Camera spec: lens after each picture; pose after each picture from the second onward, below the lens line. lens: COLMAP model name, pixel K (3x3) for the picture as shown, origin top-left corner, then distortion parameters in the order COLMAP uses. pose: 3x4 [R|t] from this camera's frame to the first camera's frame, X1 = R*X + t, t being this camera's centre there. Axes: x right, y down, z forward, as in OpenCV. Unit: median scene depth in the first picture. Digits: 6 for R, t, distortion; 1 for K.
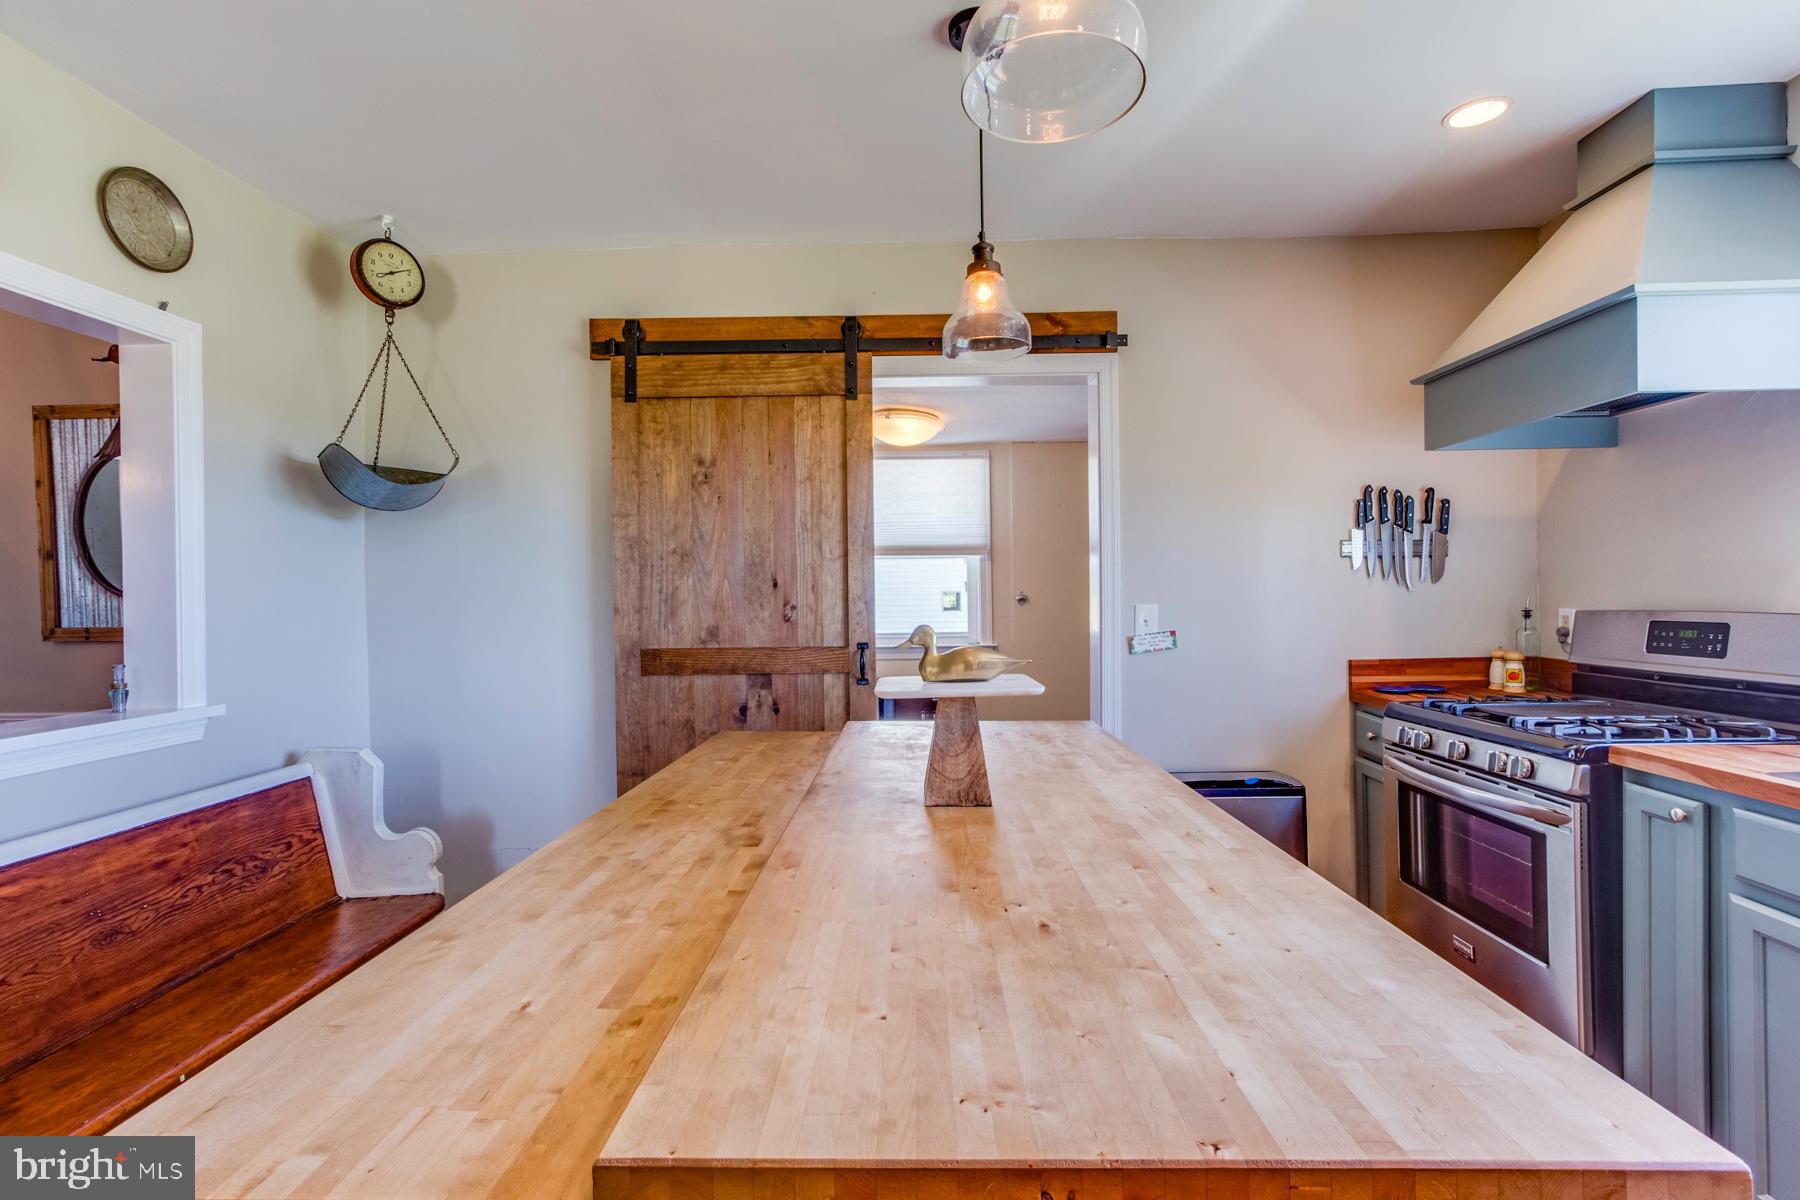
lens RADIAL K [[826.1, 0, 899.7], [0, 826.1, 598.7], [0, 0, 1]] dist [0.001138, 0.000131]
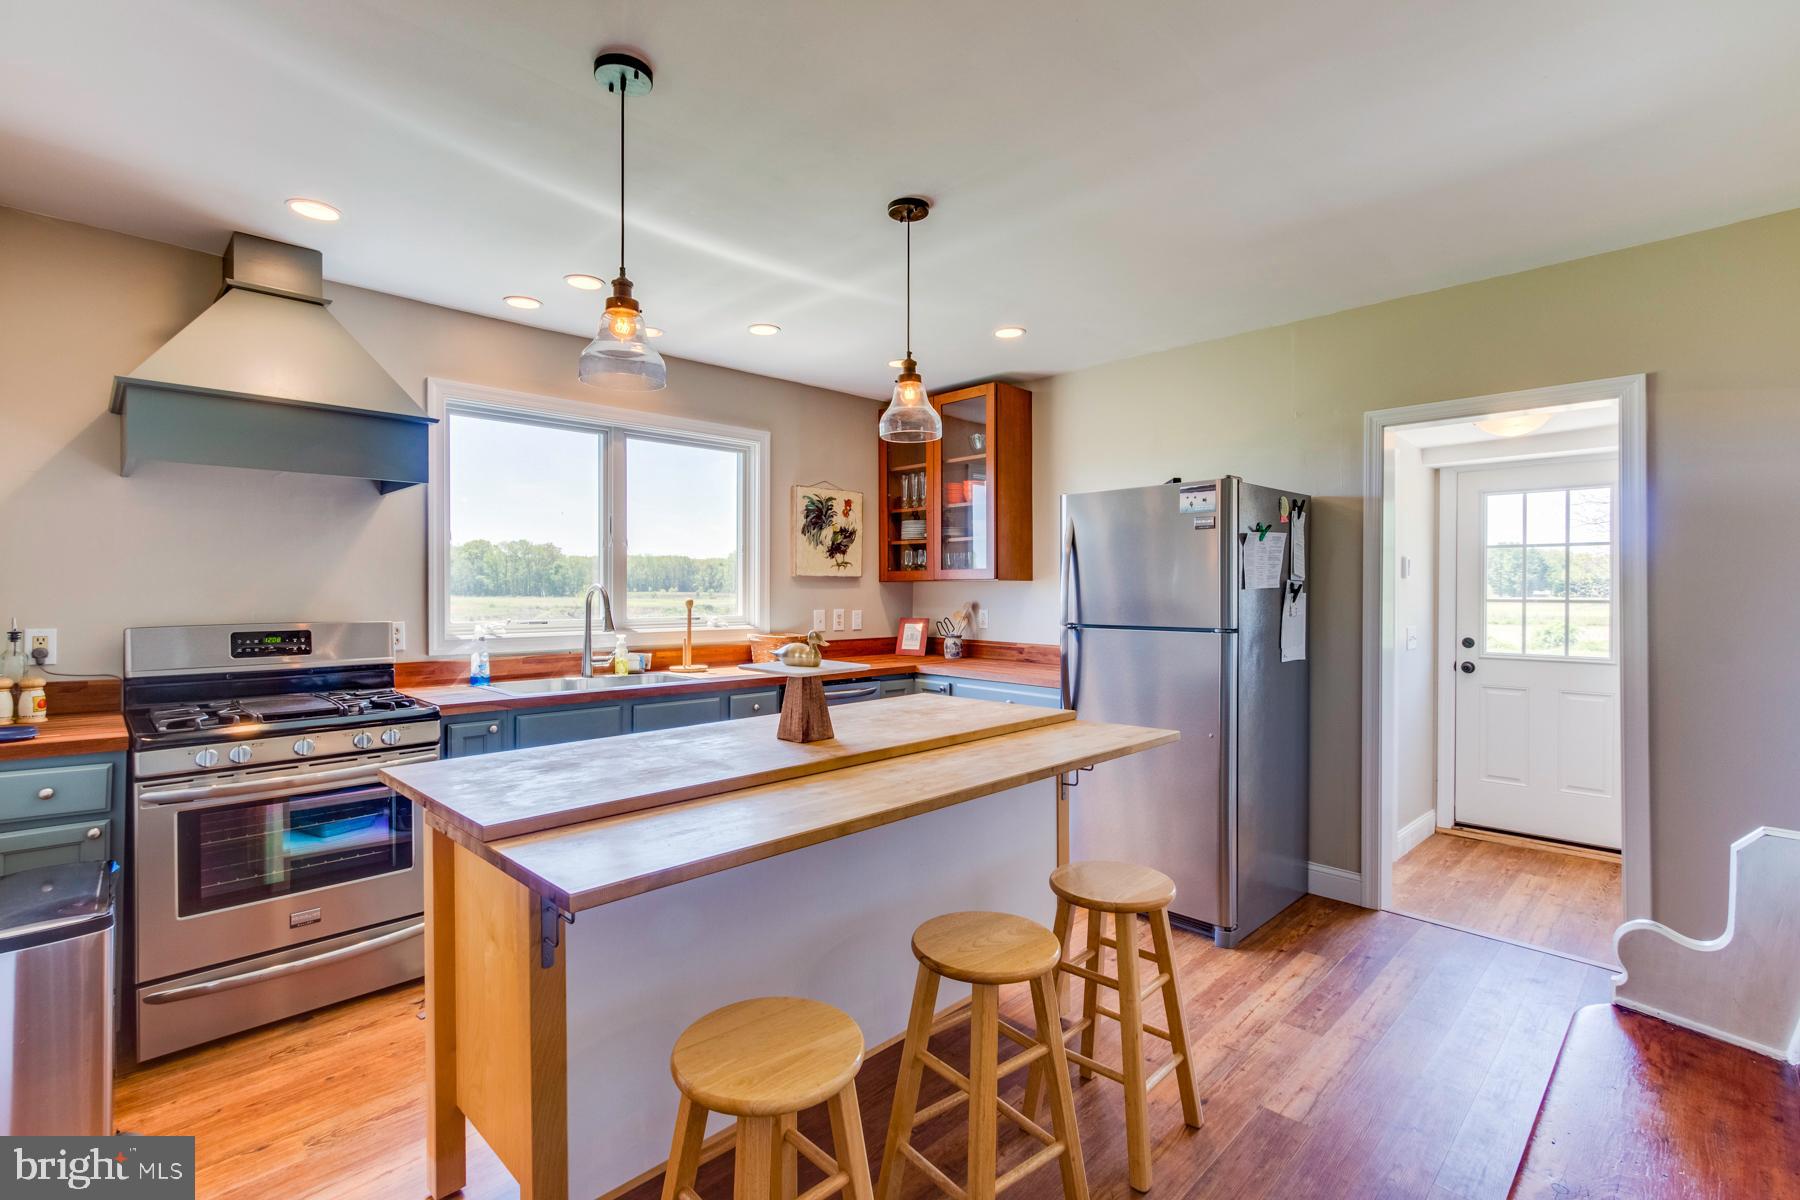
lens RADIAL K [[826.1, 0, 900.0], [0, 826.1, 593.7], [0, 0, 1]] dist [0.001138, 0.000131]
pose [[-0.729385, 0.010445, 0.684024, -0.729451], [0.013653, 0.999907, -0.000711, -0.019004], [-0.683967, 0.008820, -0.729460, 1.298026]]
